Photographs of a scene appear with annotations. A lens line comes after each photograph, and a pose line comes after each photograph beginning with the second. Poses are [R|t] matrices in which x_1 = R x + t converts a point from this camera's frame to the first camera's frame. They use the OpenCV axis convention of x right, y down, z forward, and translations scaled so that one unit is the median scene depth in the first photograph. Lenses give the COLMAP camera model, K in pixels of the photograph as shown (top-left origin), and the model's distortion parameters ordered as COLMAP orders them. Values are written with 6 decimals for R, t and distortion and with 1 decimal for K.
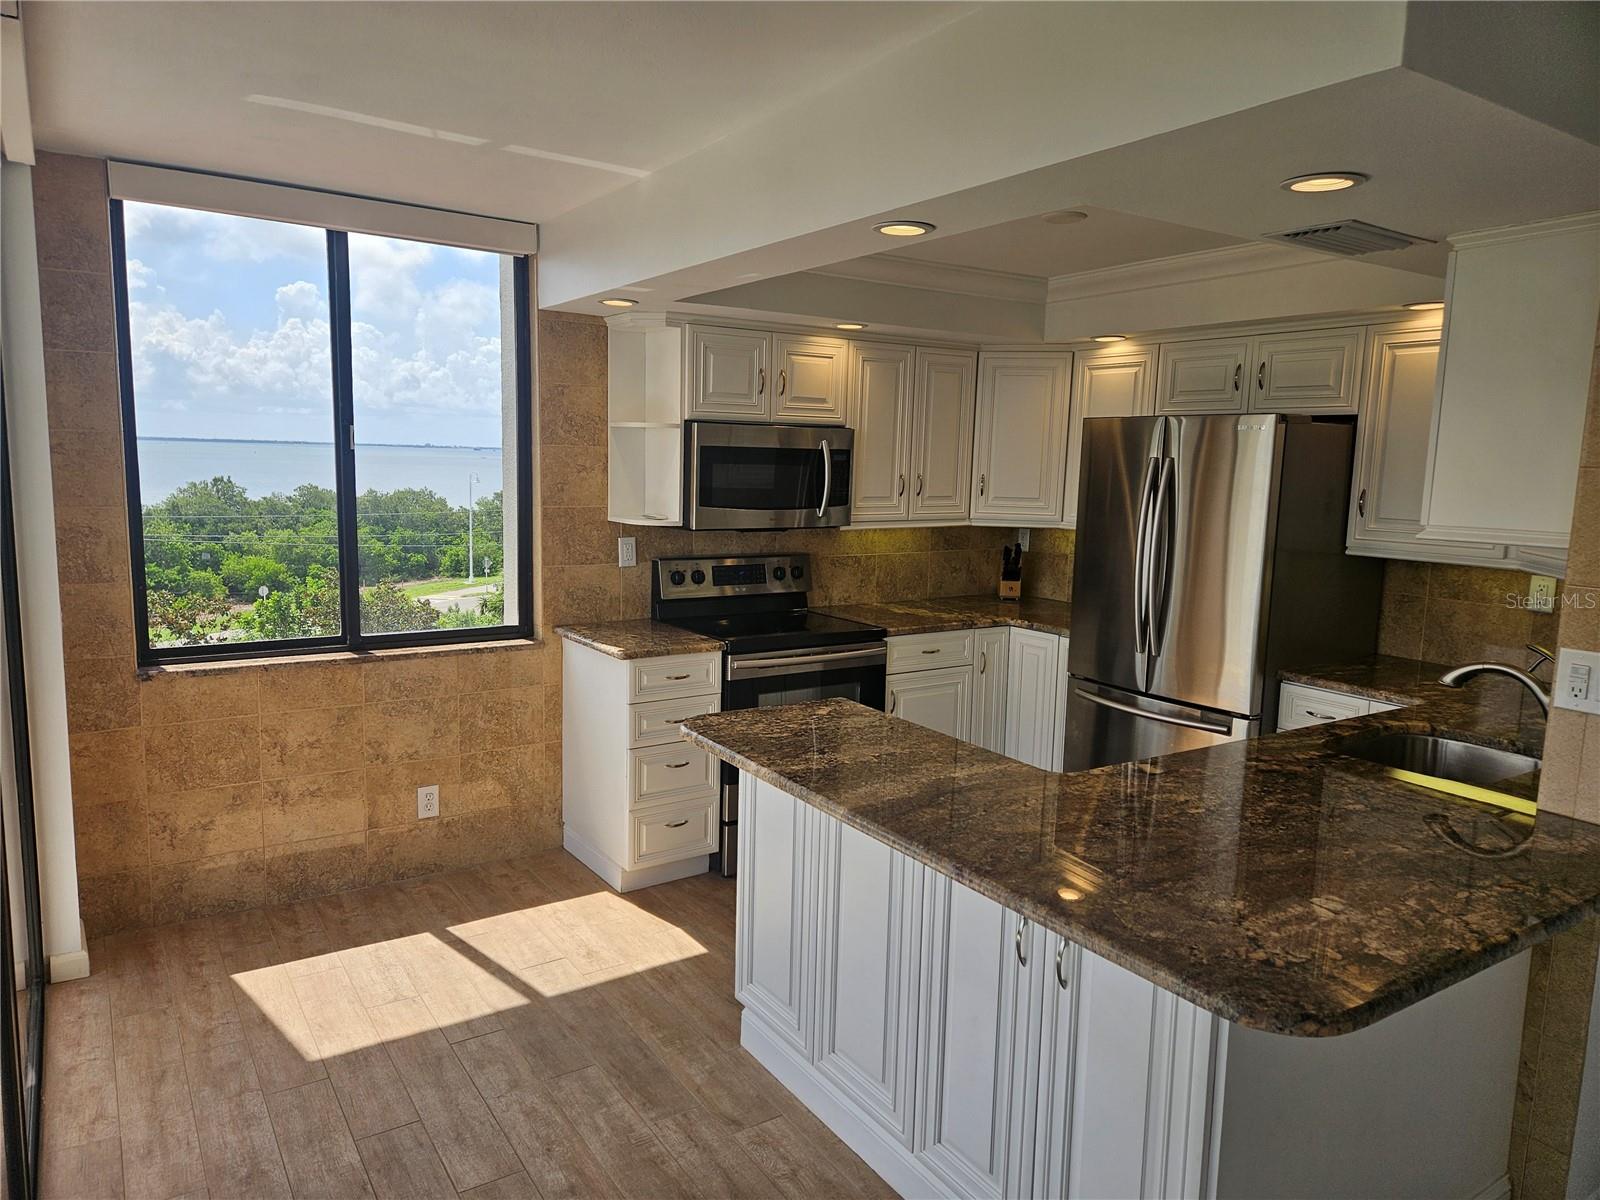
lens RADIAL K [[1053.1, 0, 800.0], [0, 1053.1, 600.0], [0, 0, 1]] dist [0.080154, -0.065827]
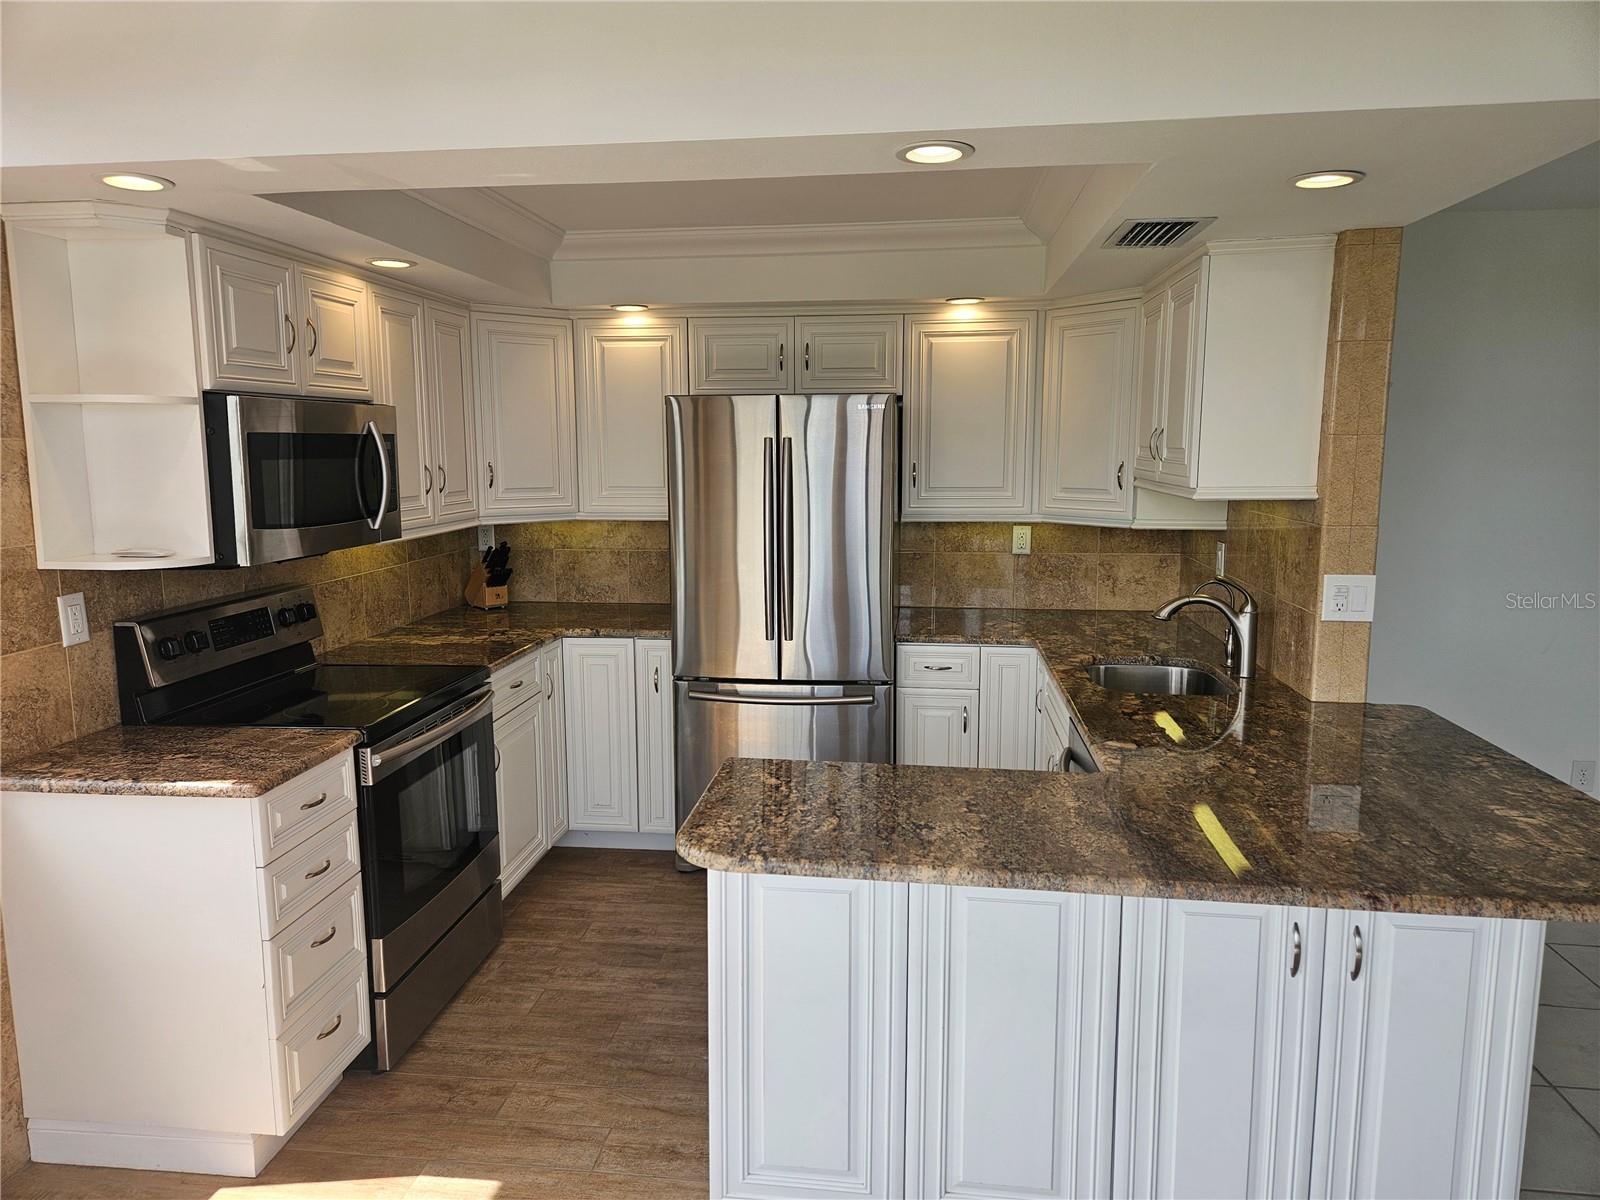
lens RADIAL K [[1053.1, 0, 800.0], [0, 1053.1, 600.0], [0, 0, 1]] dist [0.080154, -0.065827]
pose [[0.656791, -0.138449, 0.741254, -0.358467], [0.123697, 0.989466, 0.075207, -0.054287], [-0.743858, 0.042296, 0.666998, 0.331141]]
